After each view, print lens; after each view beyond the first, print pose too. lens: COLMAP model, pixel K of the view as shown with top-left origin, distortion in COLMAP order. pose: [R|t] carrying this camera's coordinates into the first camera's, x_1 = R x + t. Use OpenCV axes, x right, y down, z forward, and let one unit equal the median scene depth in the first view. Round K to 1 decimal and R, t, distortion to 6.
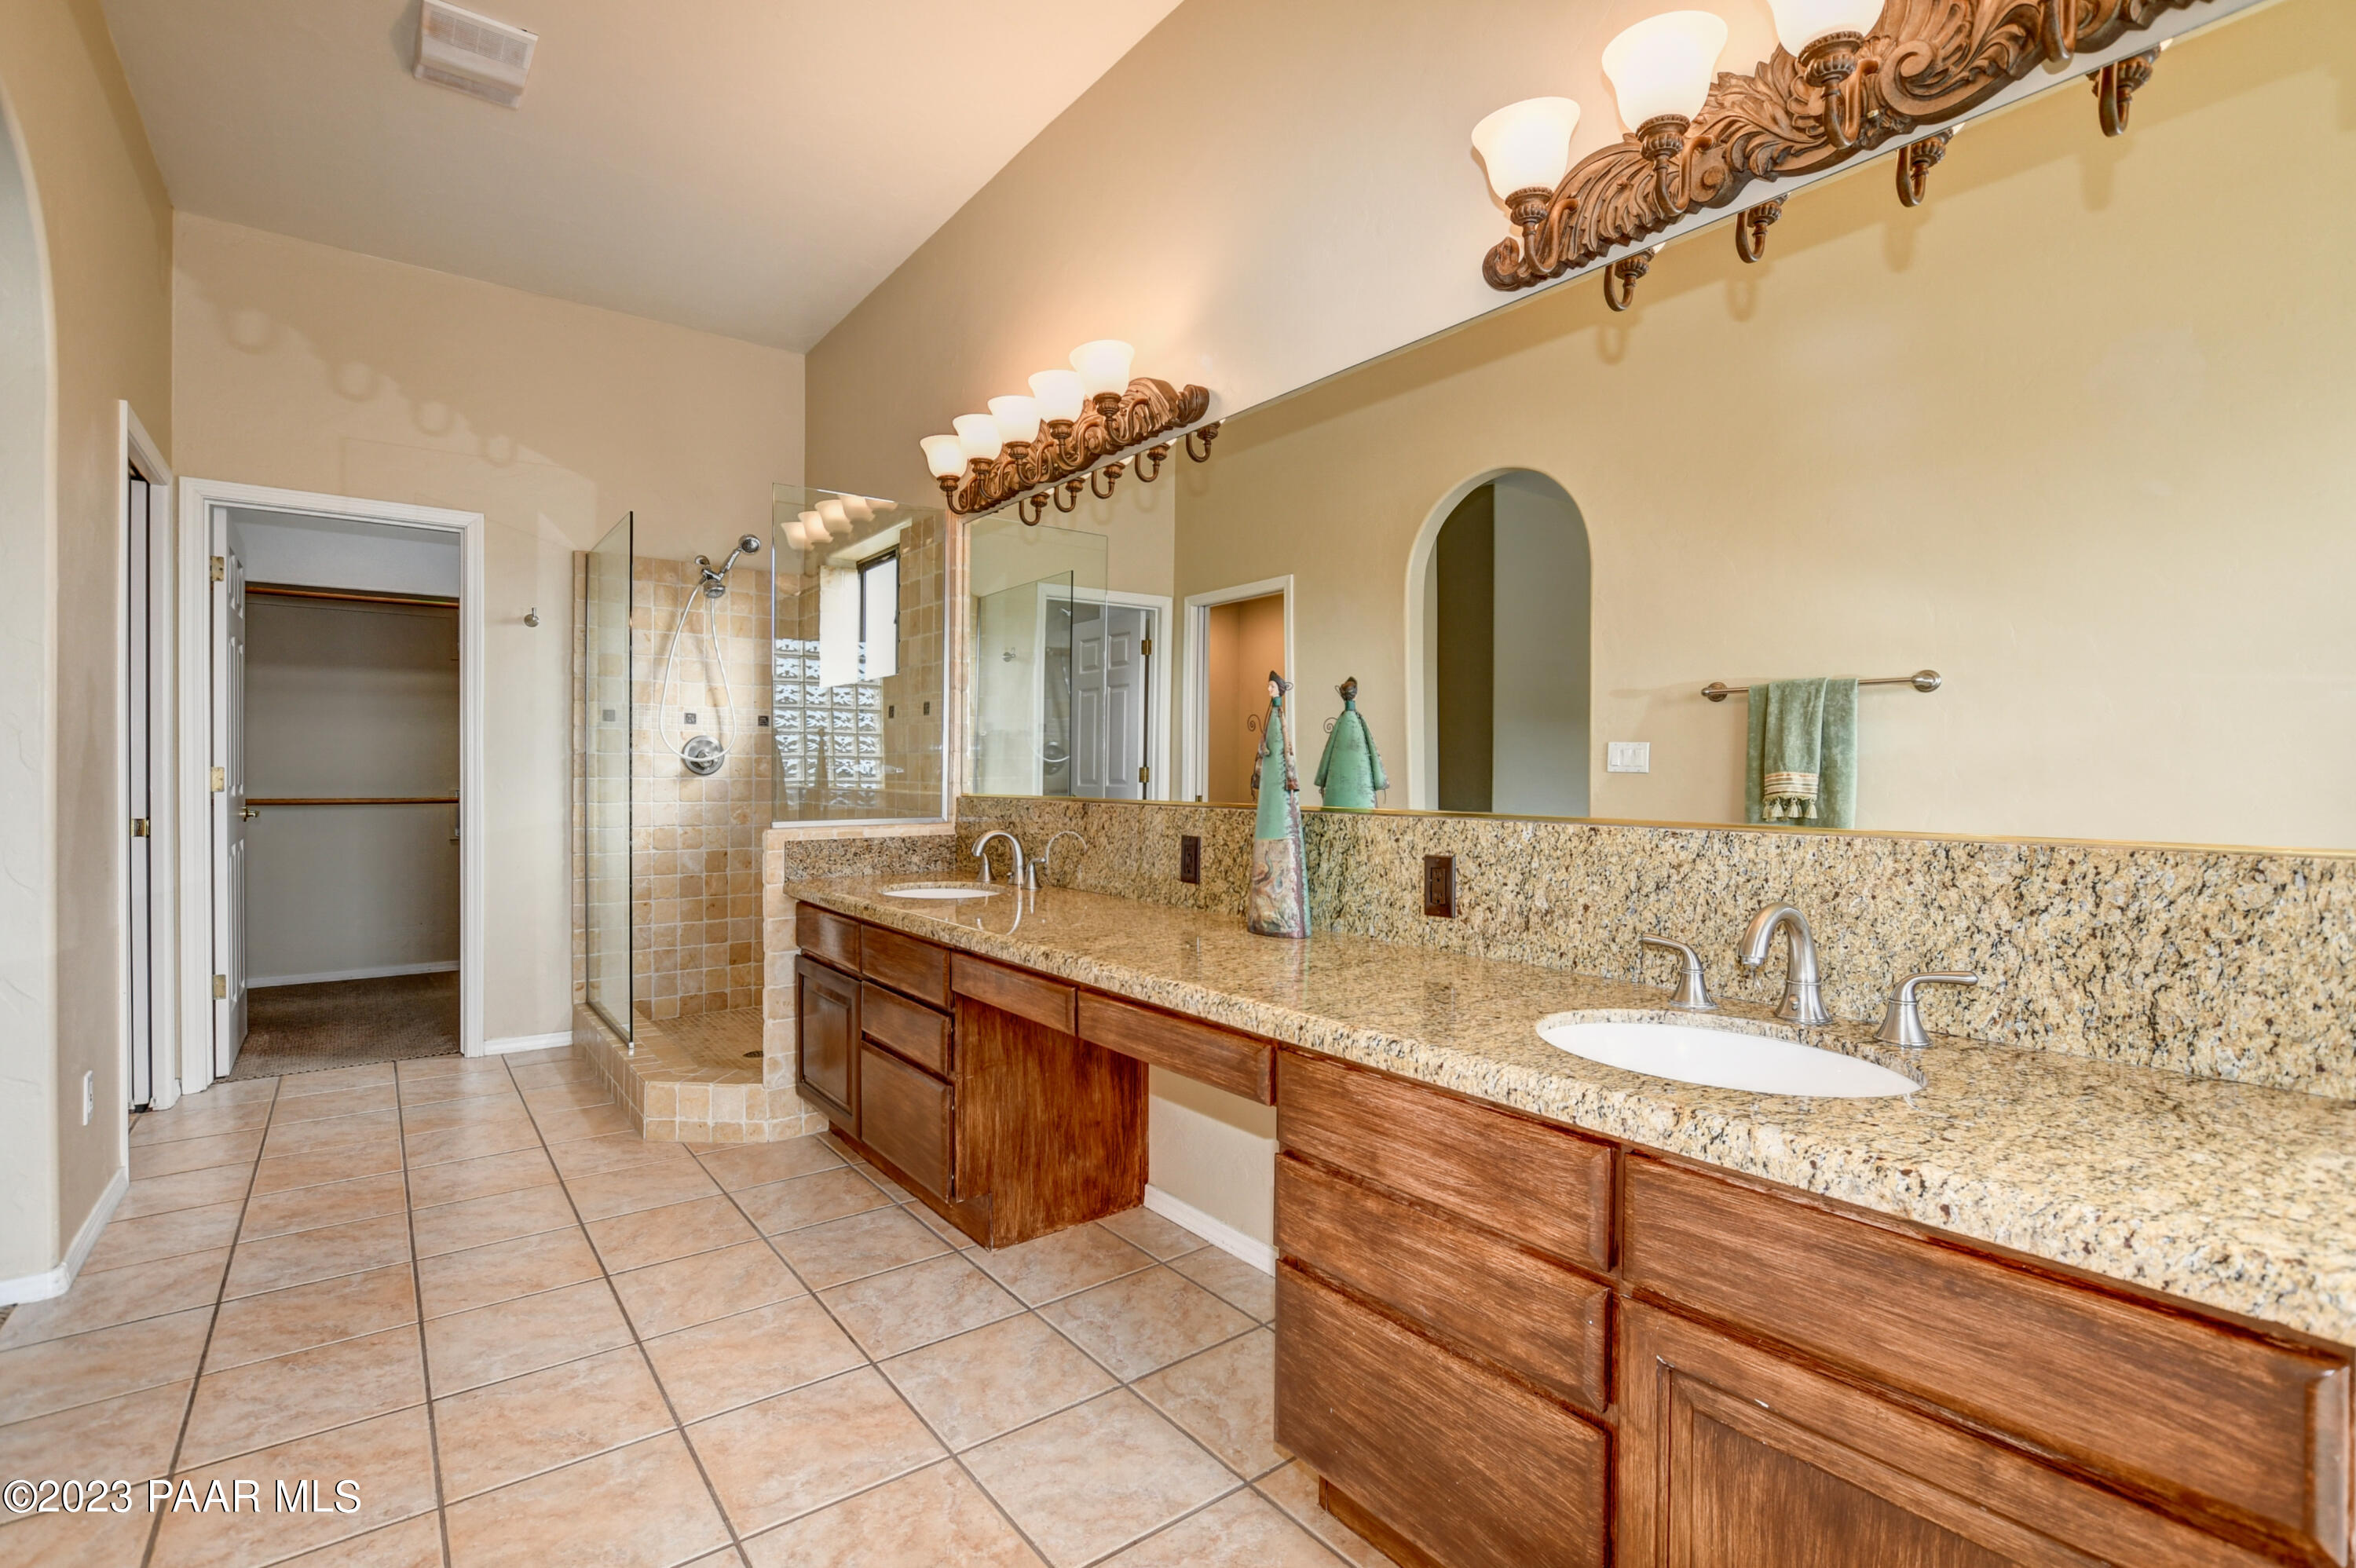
lens RADIAL K [[1164.9, 0, 1178.0], [0, 1164.9, 784.0], [0, 0, 1]] dist [-0.023957, -0.000496]
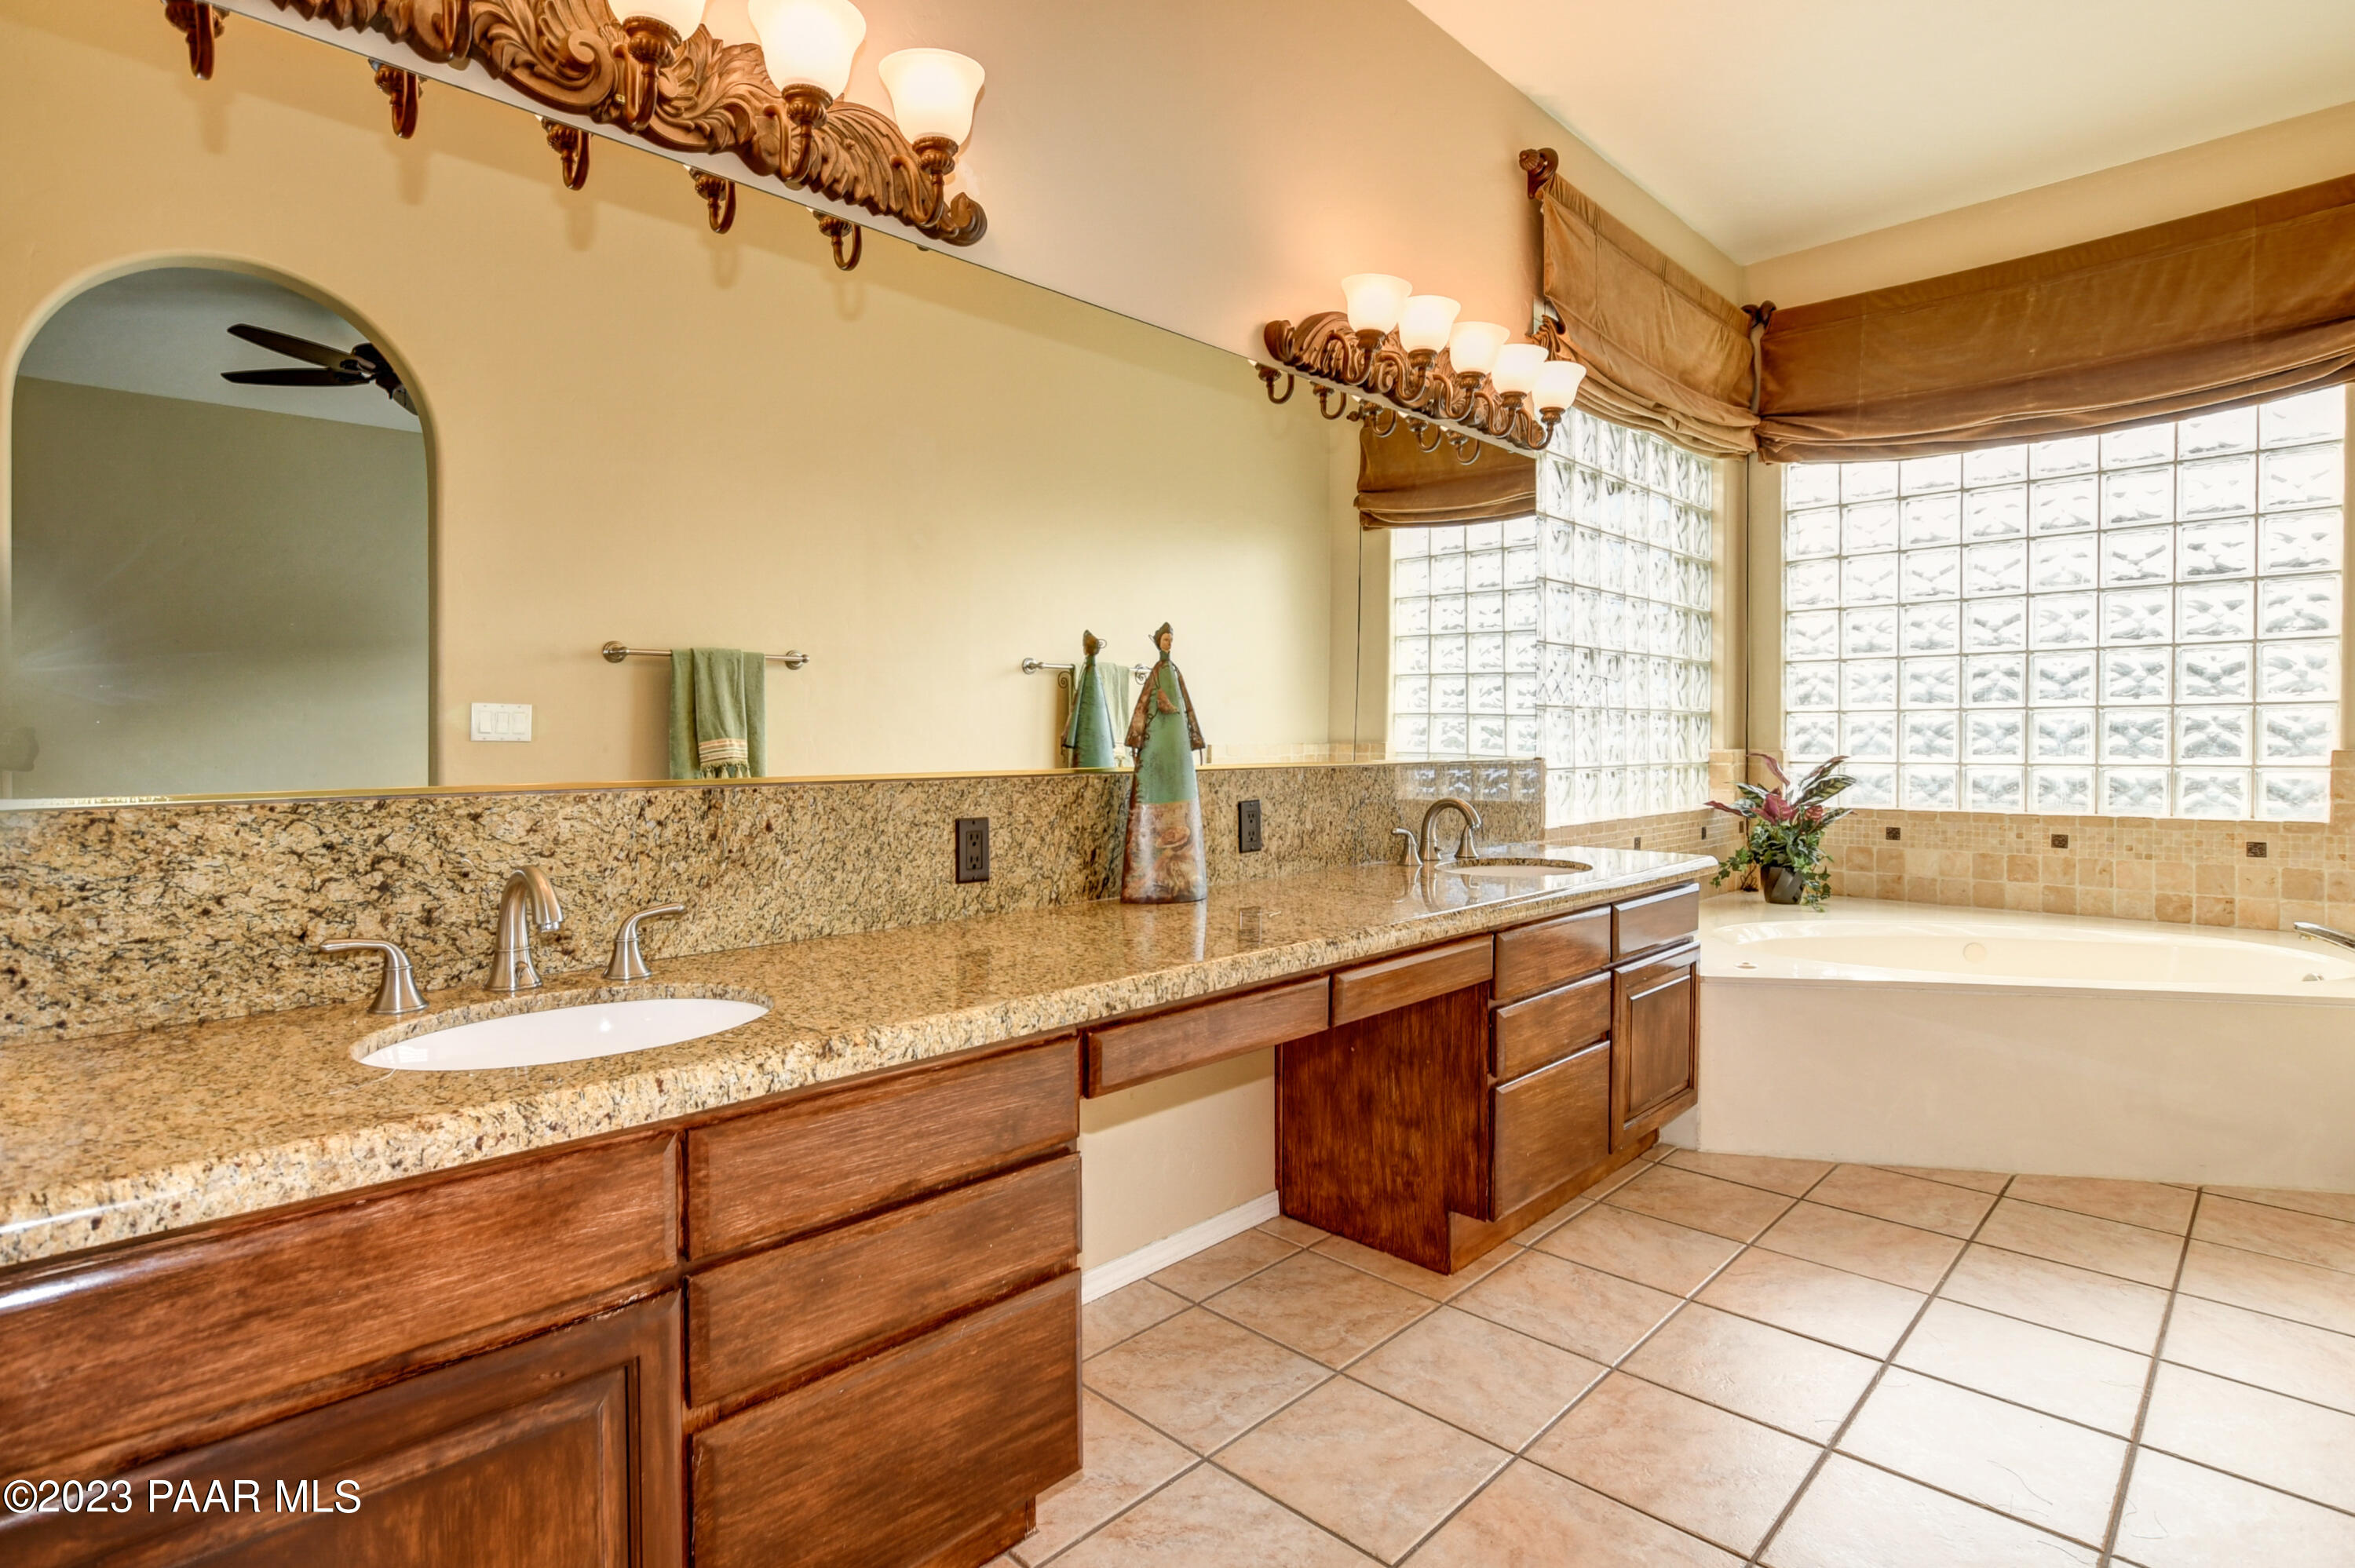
lens RADIAL K [[1164.4, 0, 1177.5], [0, 1164.4, 784.0], [0, 0, 1]] dist [-0.023957, -0.000496]
pose [[-0.174671, -0.034522, 0.984022, -0.723490], [0.019772, 0.999061, 0.038559, -0.002445], [-0.984428, 0.026192, -0.173824, 0.990348]]
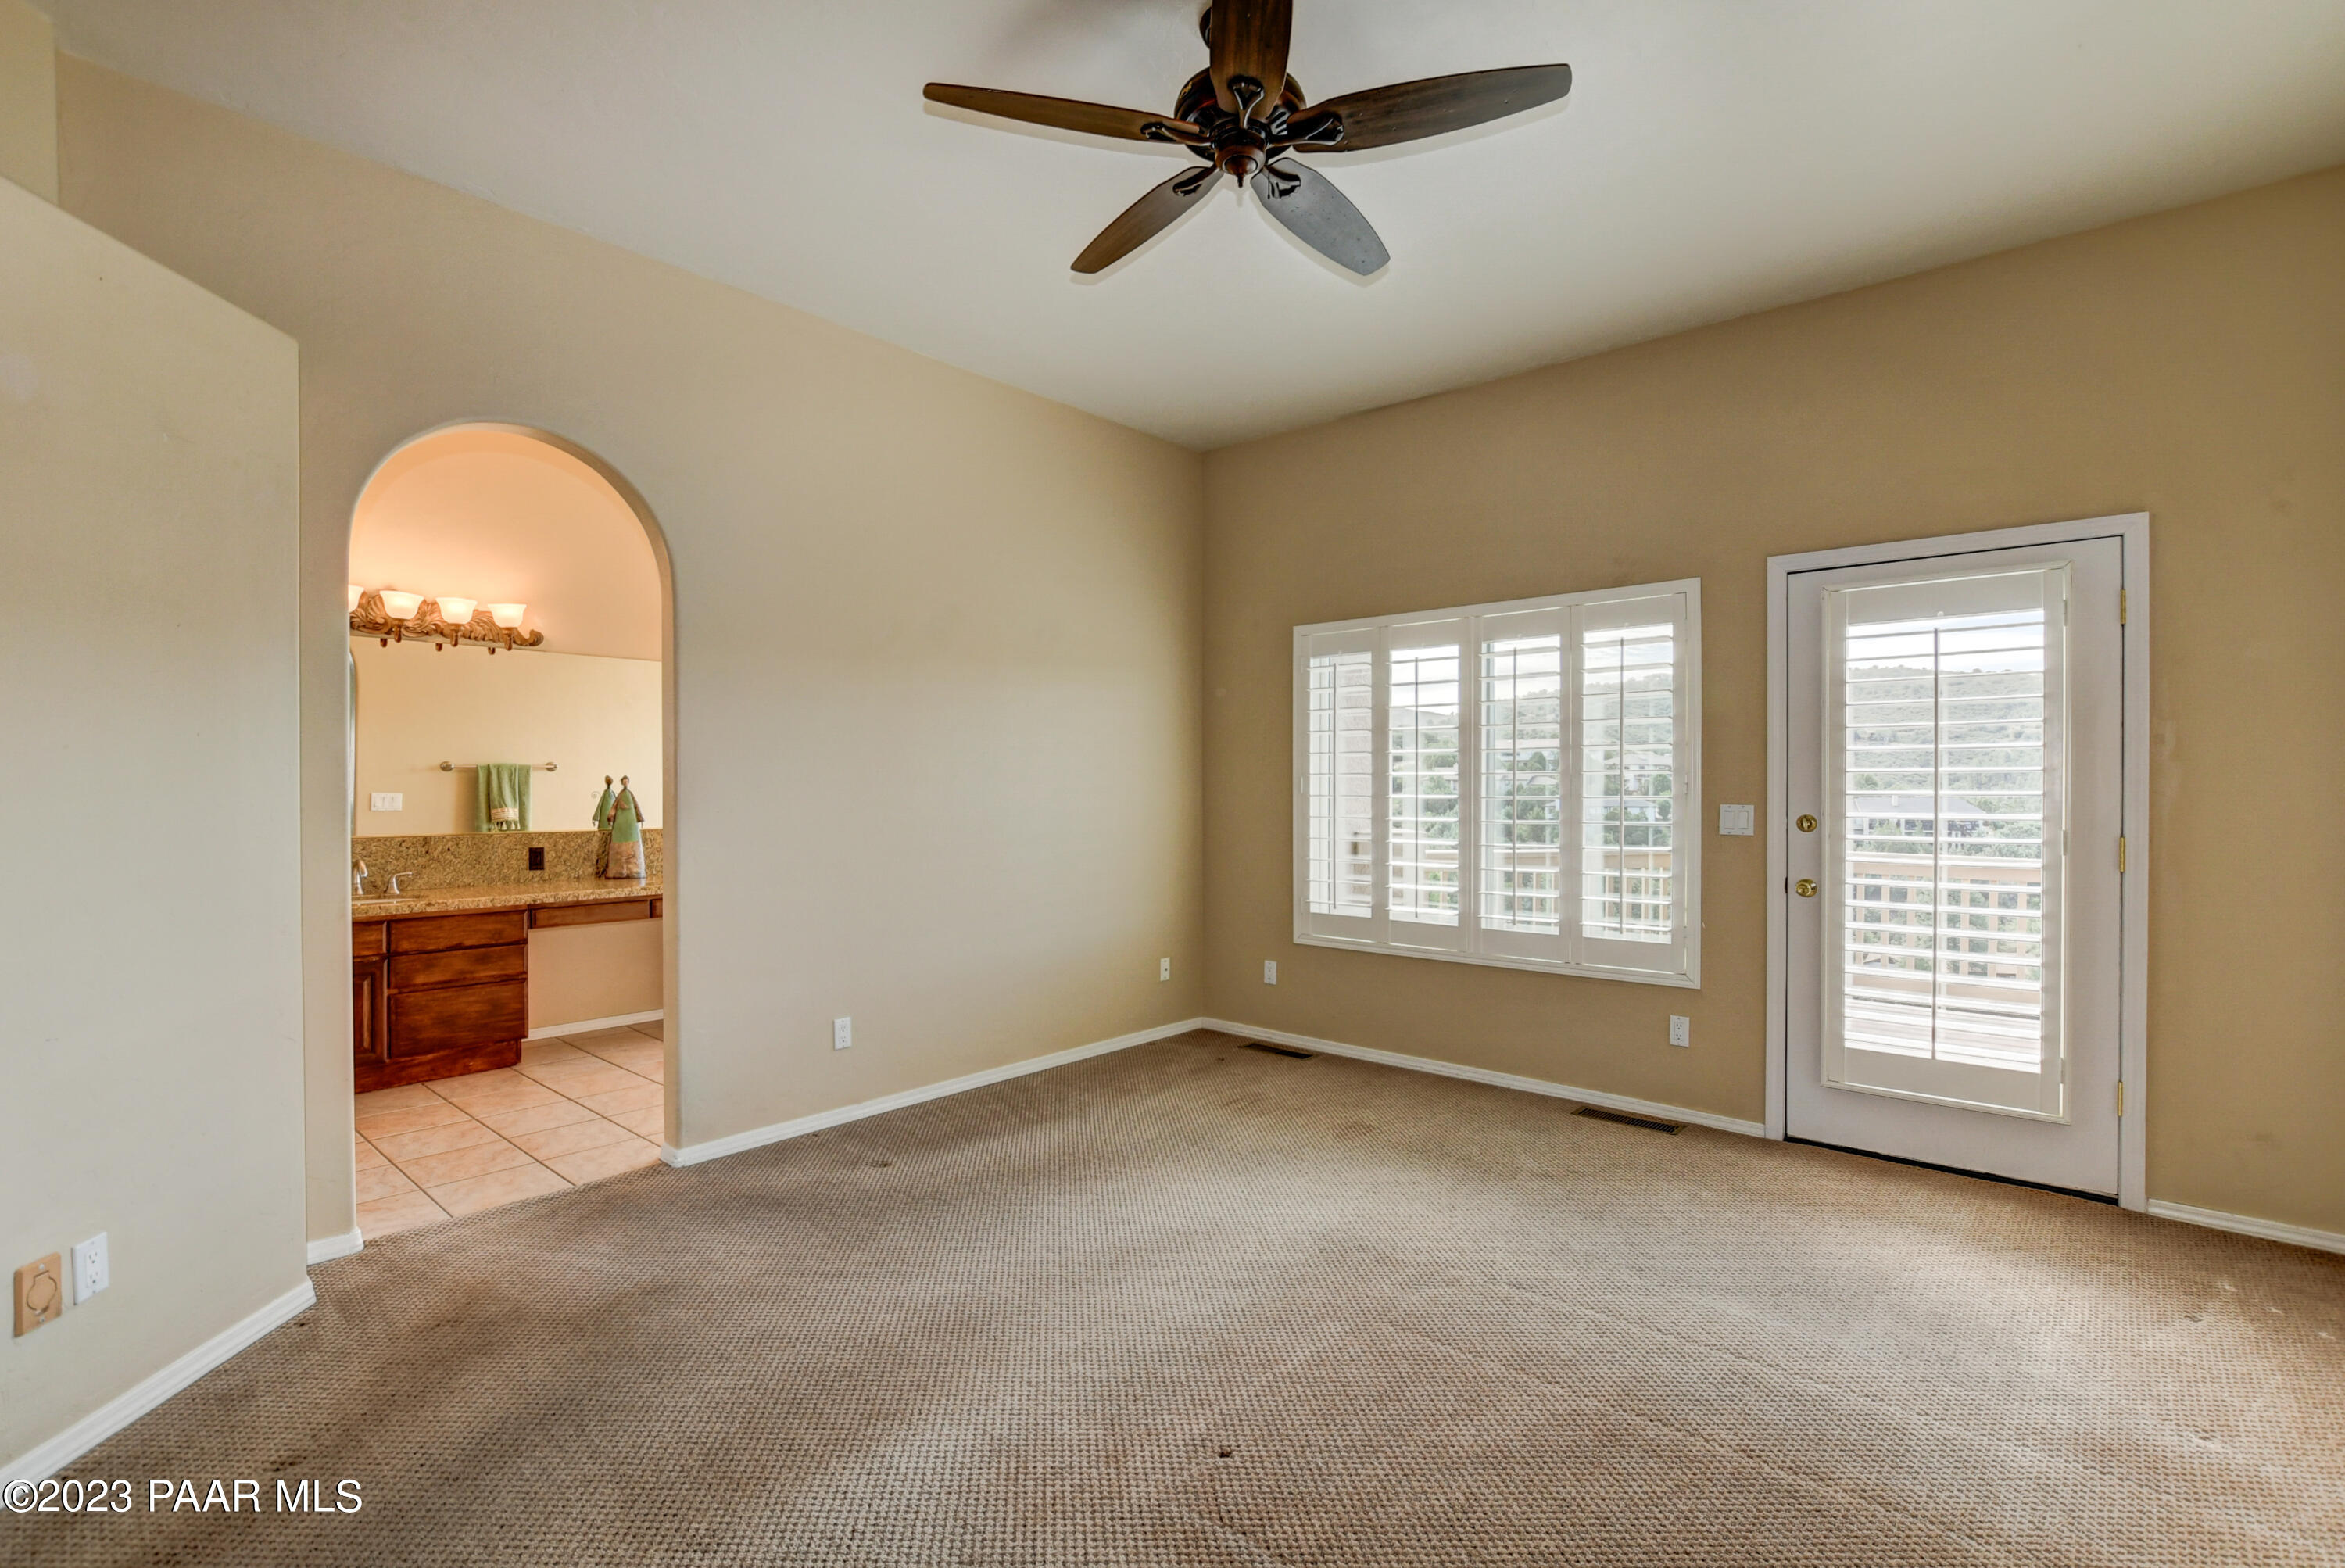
lens RADIAL K [[1096.7, 0, 1199.1], [0, 1096.7, 791.3], [0, 0, 1]] dist [-0.016965, 0.001934]
pose [[-0.233443, -0.009411, 0.972325, -2.144203], [0.011398, 0.999858, 0.012414, -0.065362], [-0.972304, 0.013980, -0.233303, 0.297912]]
